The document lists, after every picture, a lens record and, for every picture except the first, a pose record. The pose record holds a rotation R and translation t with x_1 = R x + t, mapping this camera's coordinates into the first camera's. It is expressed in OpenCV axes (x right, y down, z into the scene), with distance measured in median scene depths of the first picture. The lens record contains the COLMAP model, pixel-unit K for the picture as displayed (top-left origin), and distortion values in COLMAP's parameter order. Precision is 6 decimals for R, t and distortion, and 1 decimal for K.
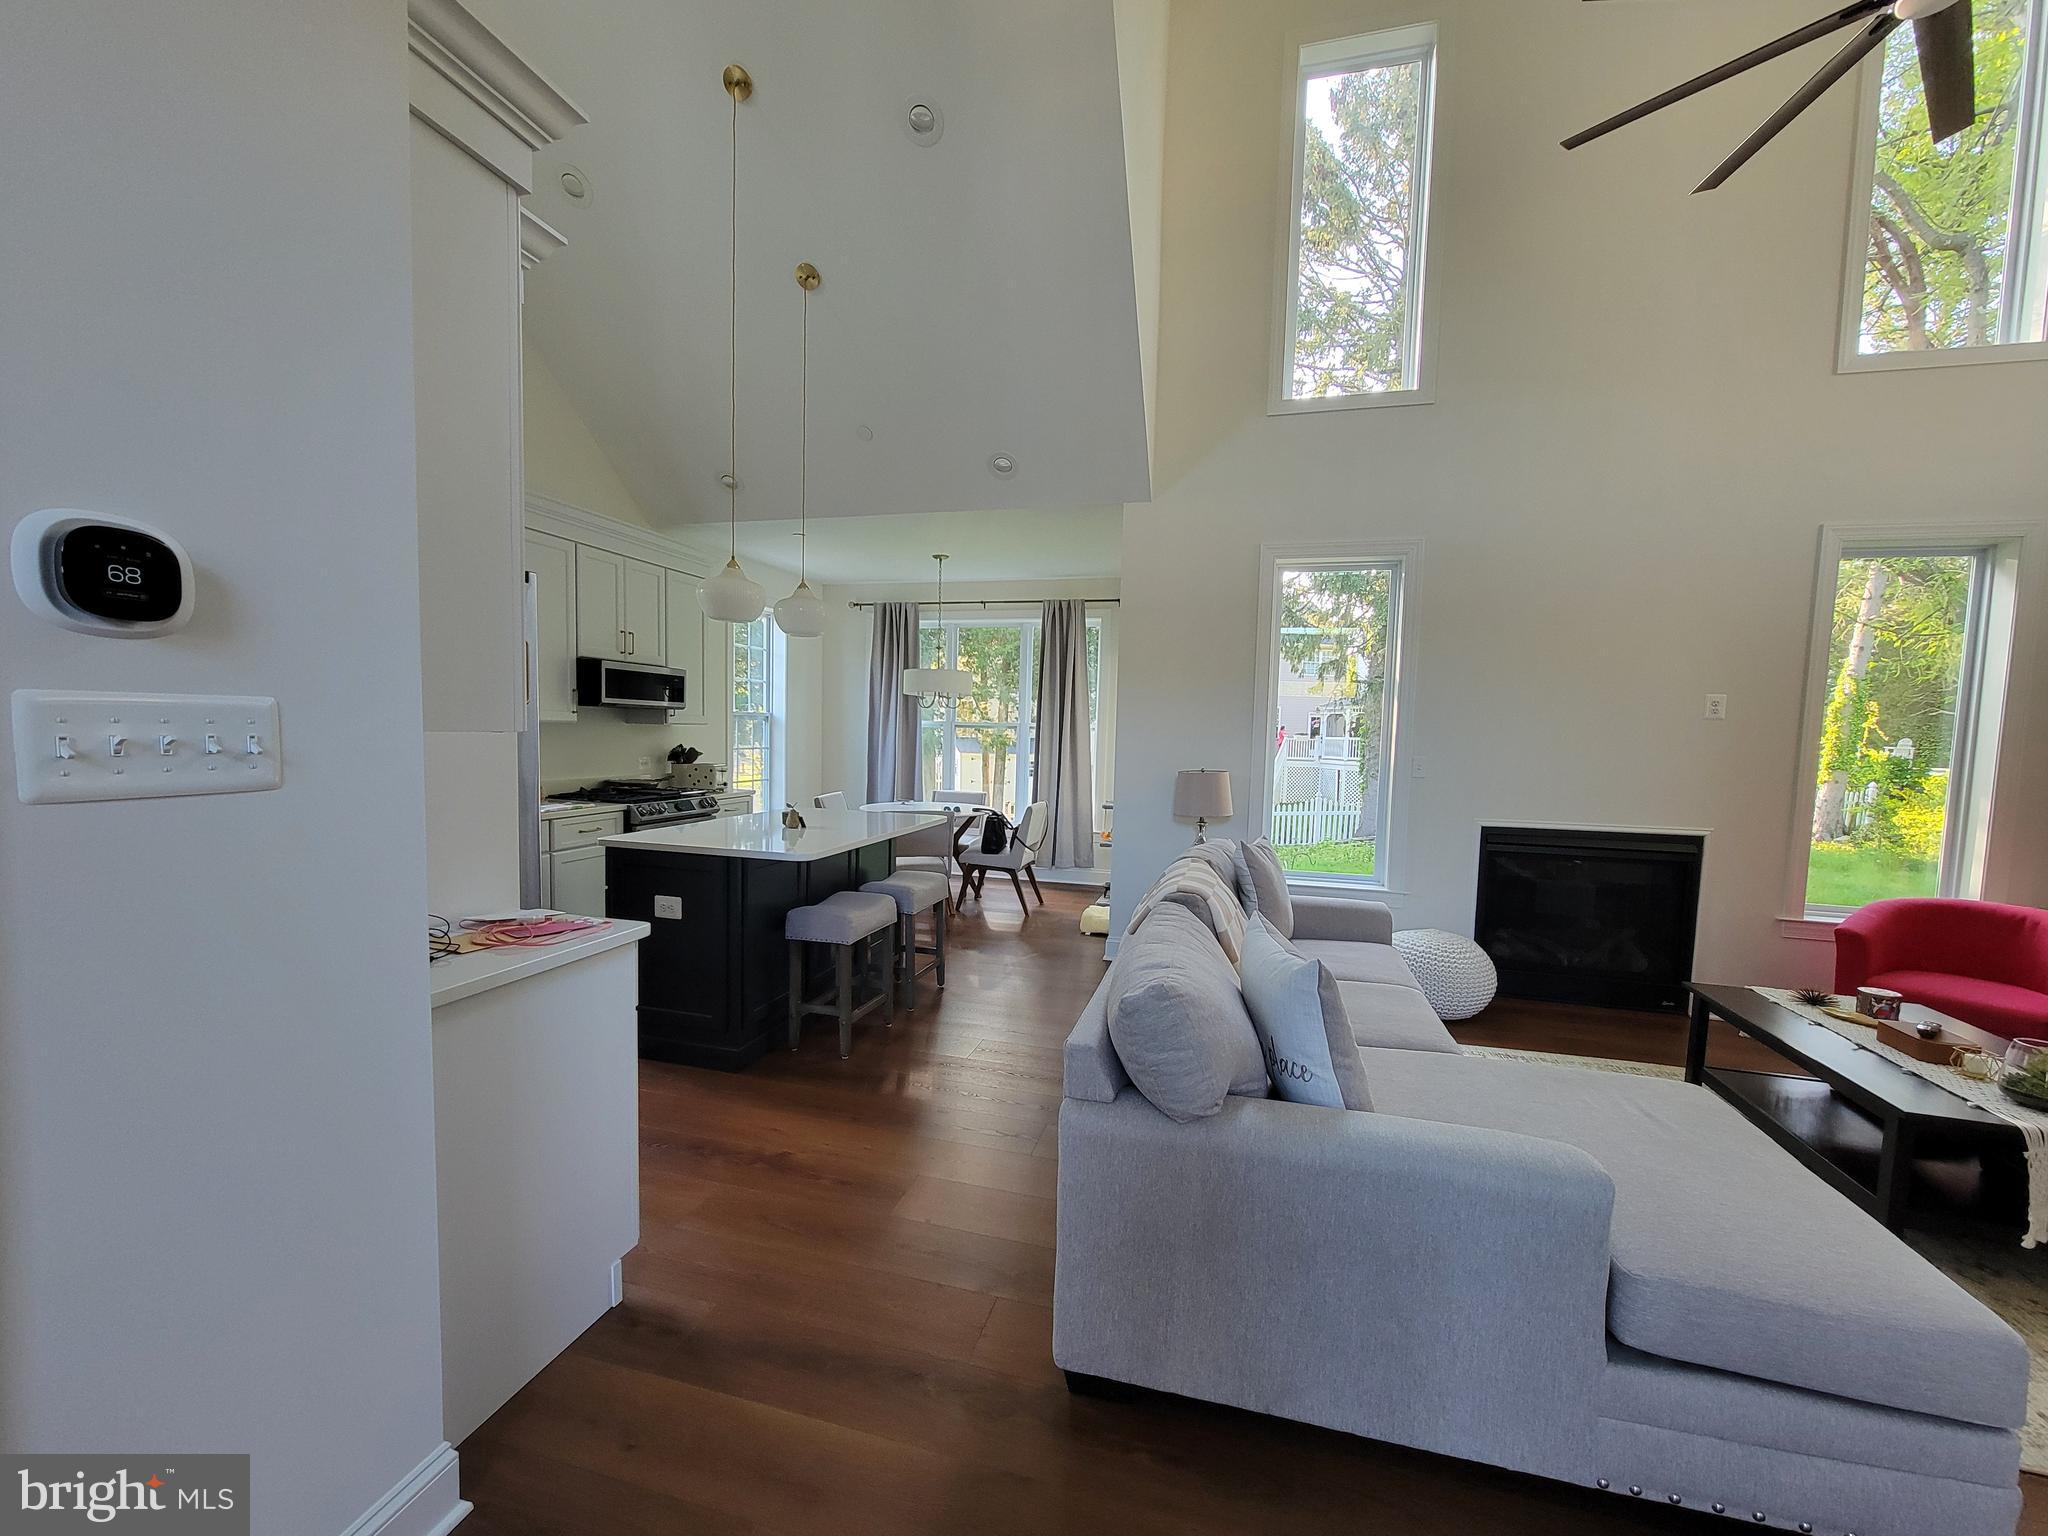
lens RADIAL K [[840.3, 0, 1031.7], [0, 840.3, 786.0], [0, 0, 1]] dist [0.011235, 0.000091]
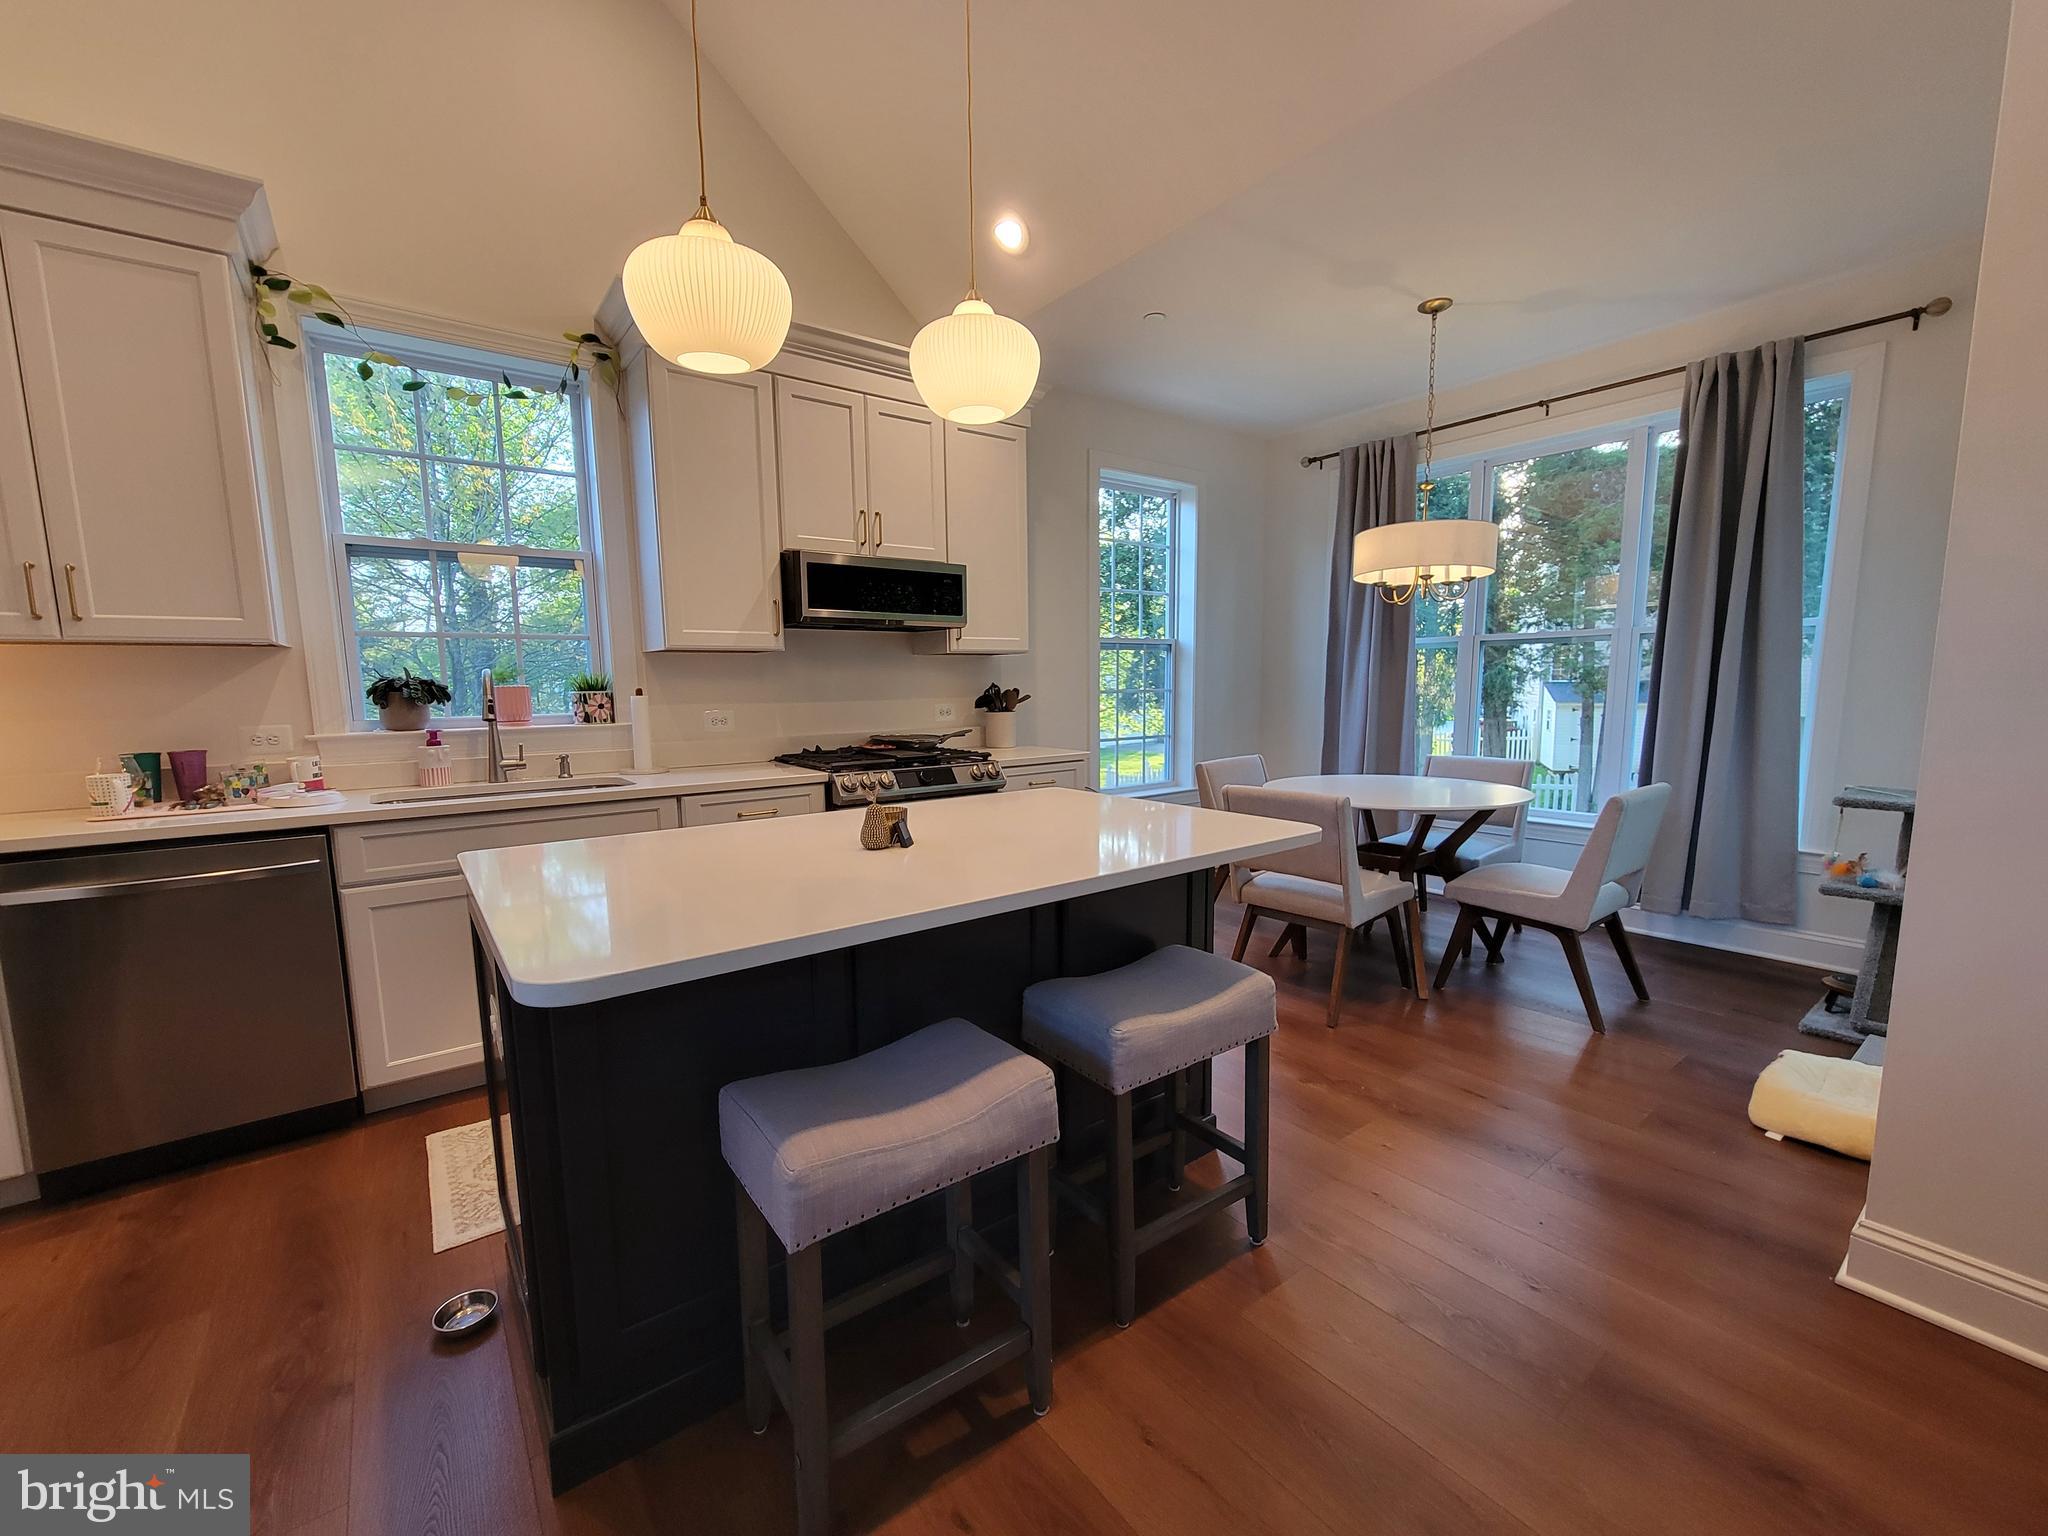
lens RADIAL K [[840.3, 0, 1031.7], [0, 840.3, 786.0], [0, 0, 1]] dist [0.011235, 0.000091]
pose [[0.794676, 0.040337, -0.605693, 0.022419], [-0.008506, 0.998432, 0.055331, -0.004154], [0.606975, -0.038818, 0.793773, 0.438155]]
